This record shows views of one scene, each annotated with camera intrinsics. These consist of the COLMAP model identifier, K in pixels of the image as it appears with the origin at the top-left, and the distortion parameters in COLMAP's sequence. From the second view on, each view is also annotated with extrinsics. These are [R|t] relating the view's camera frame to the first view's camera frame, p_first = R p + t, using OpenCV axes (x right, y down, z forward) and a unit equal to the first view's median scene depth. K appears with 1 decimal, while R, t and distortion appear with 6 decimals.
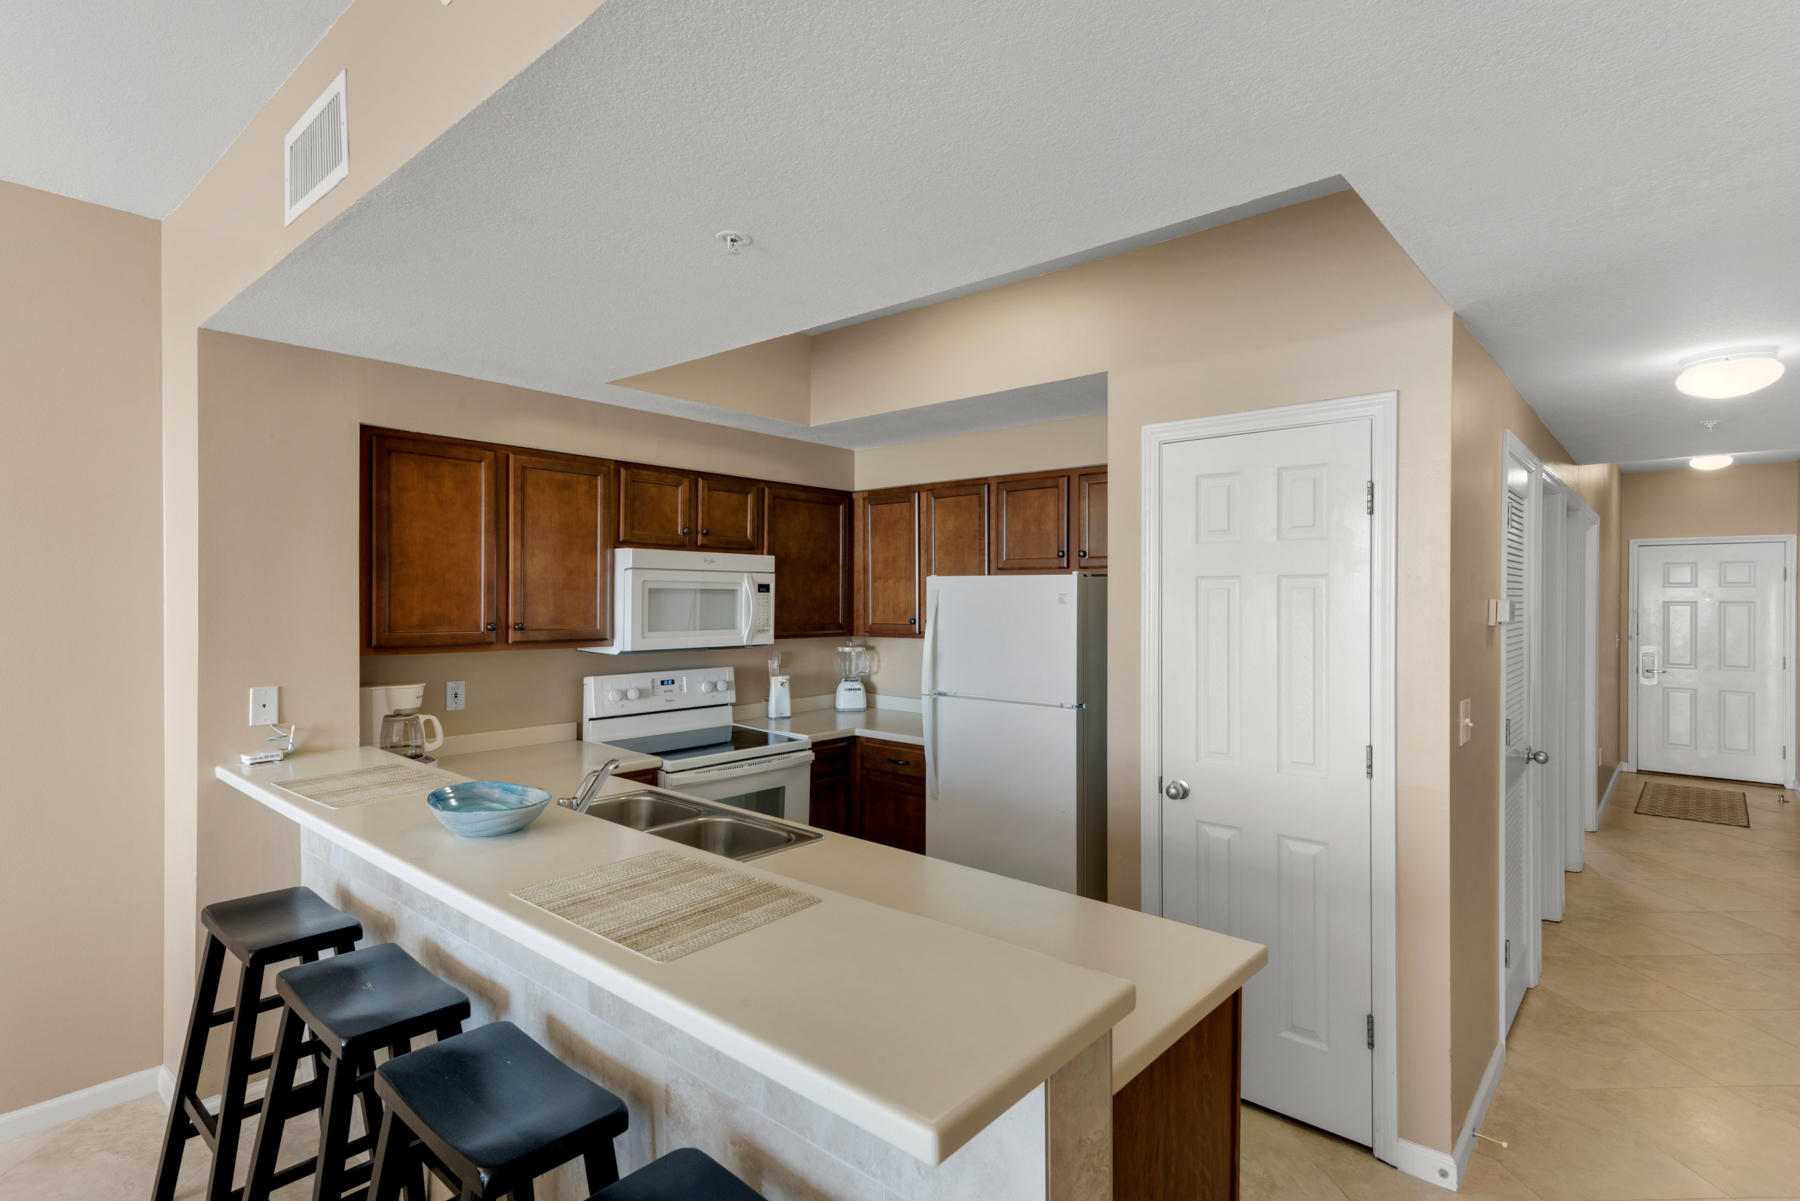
lens RADIAL K [[886.2, 0, 874.6], [0, 886.2, 569.8], [0, 0, 1]] dist [0.028613, -0.003702]
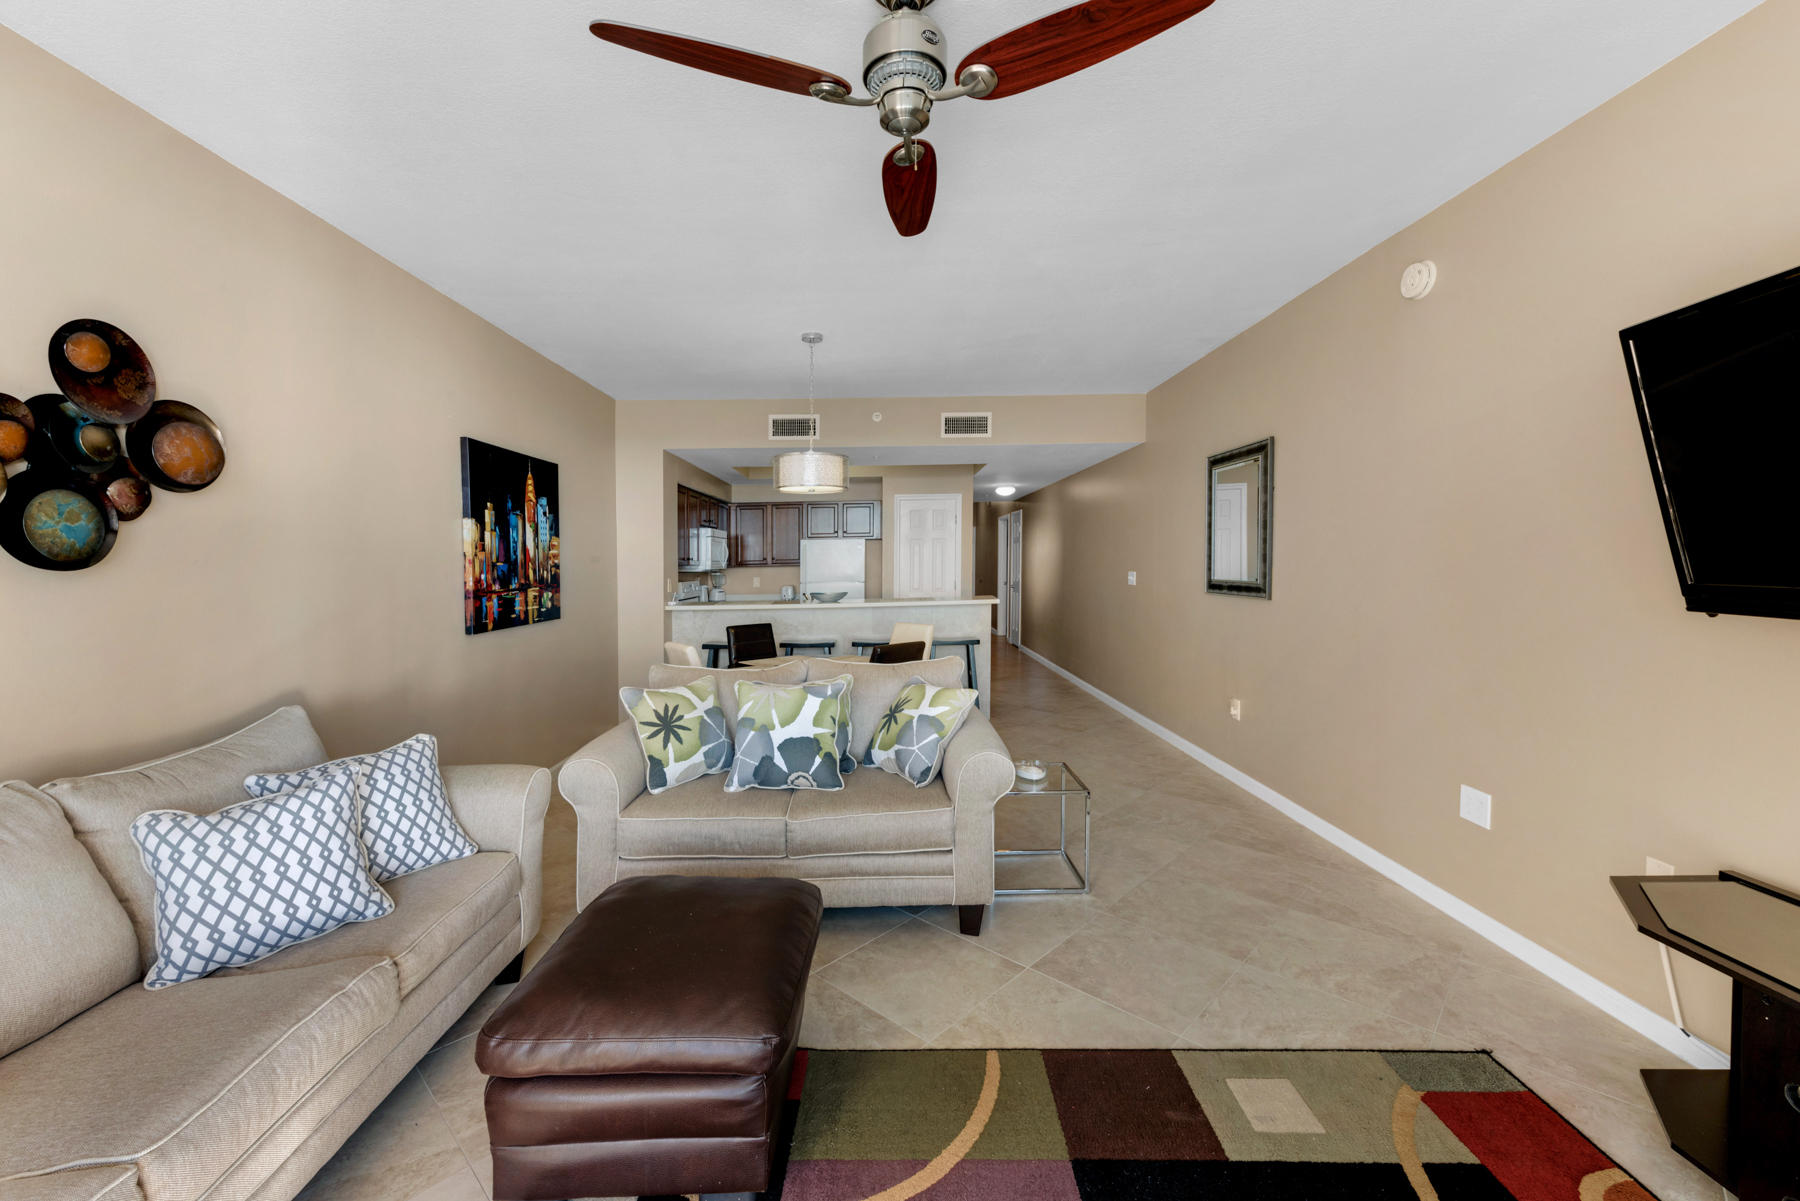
lens RADIAL K [[714.3, 0, 877.7], [0, 714.3, 569.0], [0, 0, 1]] dist [0.013039, -0.000733]
pose [[0.751924, -0.024049, 0.658811, -1.177218], [-0.000443, 0.999316, 0.036984, 0.013998], [-0.659250, -0.028101, 0.751399, -0.761294]]
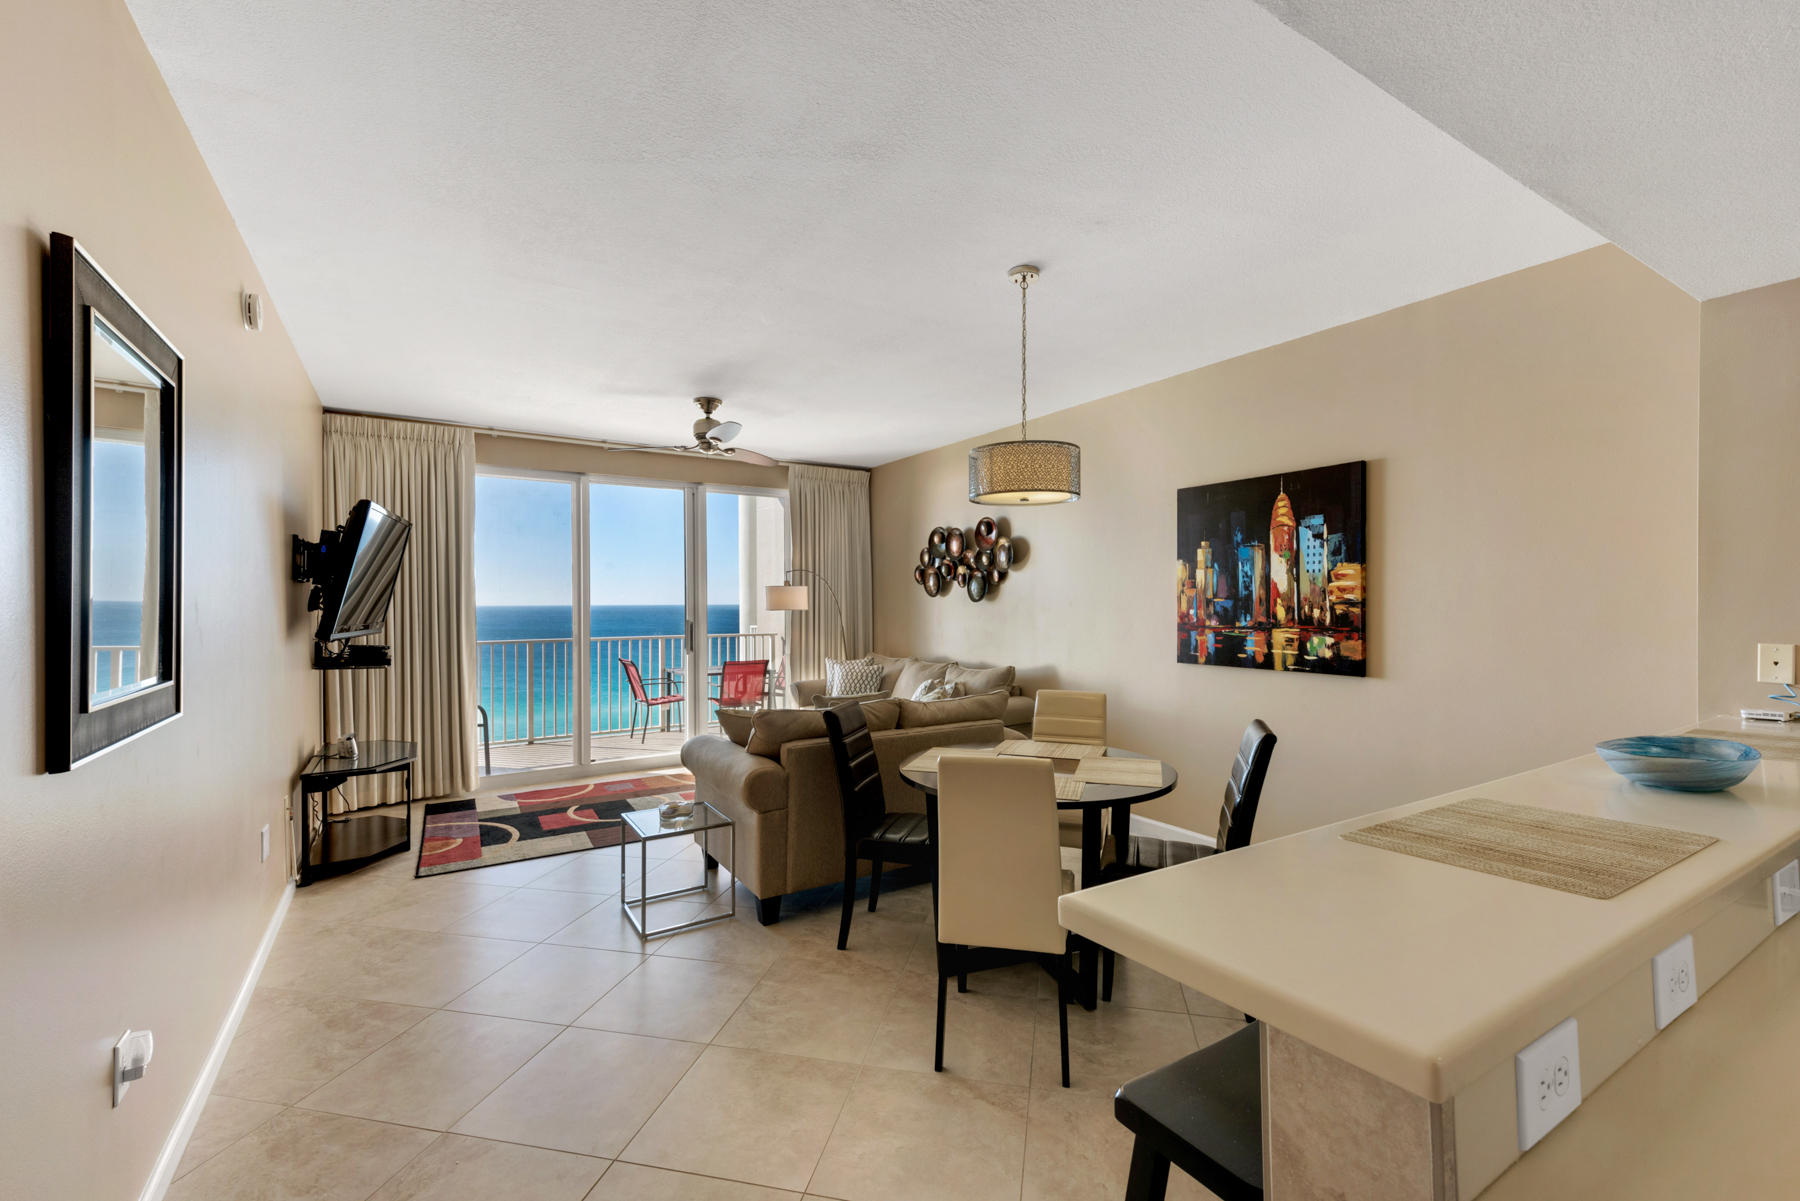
lens RADIAL K [[742.1, 0, 913.0], [0, 742.1, 613.1], [0, 0, 1]] dist [0.003757, -0.000253]
pose [[-0.260941, 0.011969, -0.965281, 0.240150], [0.035216, 0.999376, 0.002872, 0.045087], [0.964712, -0.033244, -0.261199, 0.226780]]
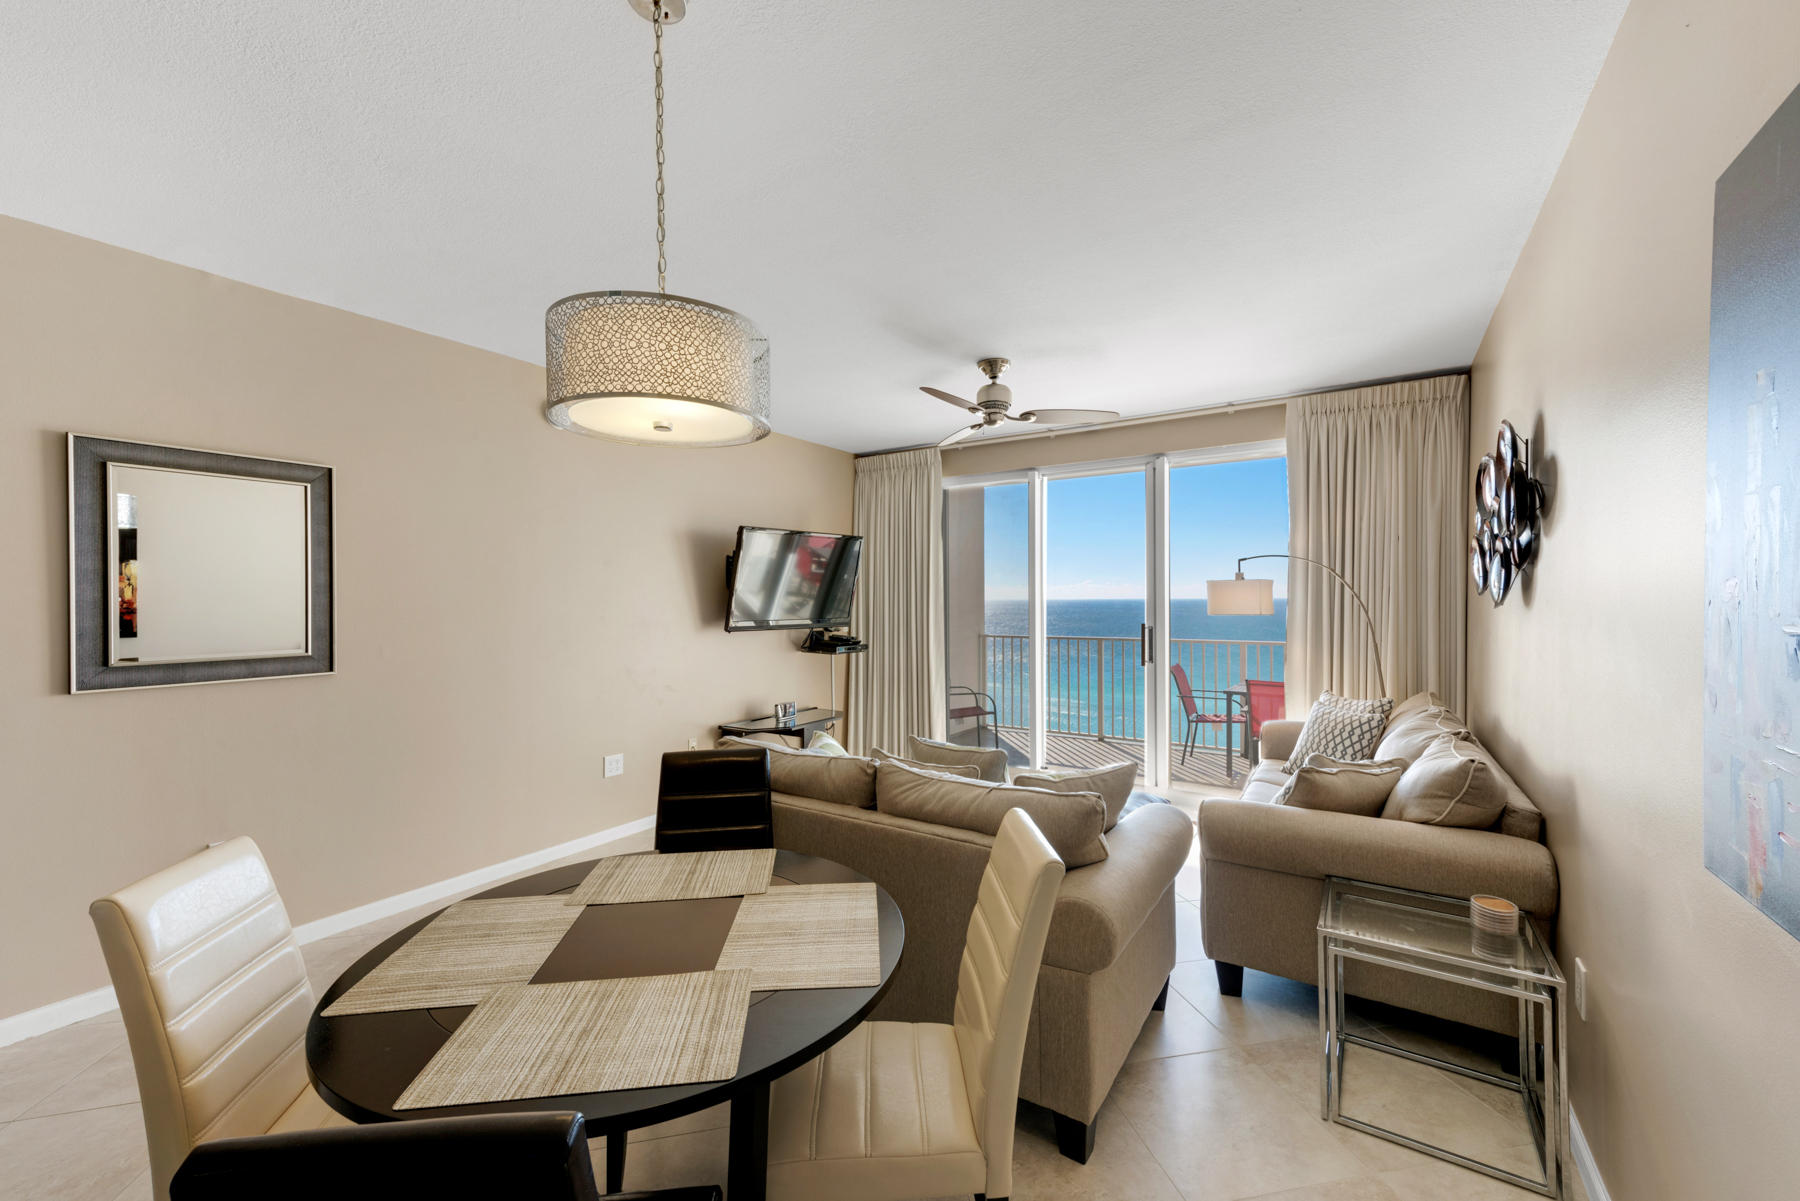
lens RADIAL K [[714.3, 0, 901.8], [0, 714.3, 599.9], [0, 0, 1]] dist [0.013039, -0.000733]
pose [[-0.990038, -0.000111, -0.140797, -0.621658], [0.004205, 0.999530, -0.030361, 0.041883], [0.140734, -0.030651, -0.989573, 0.550226]]
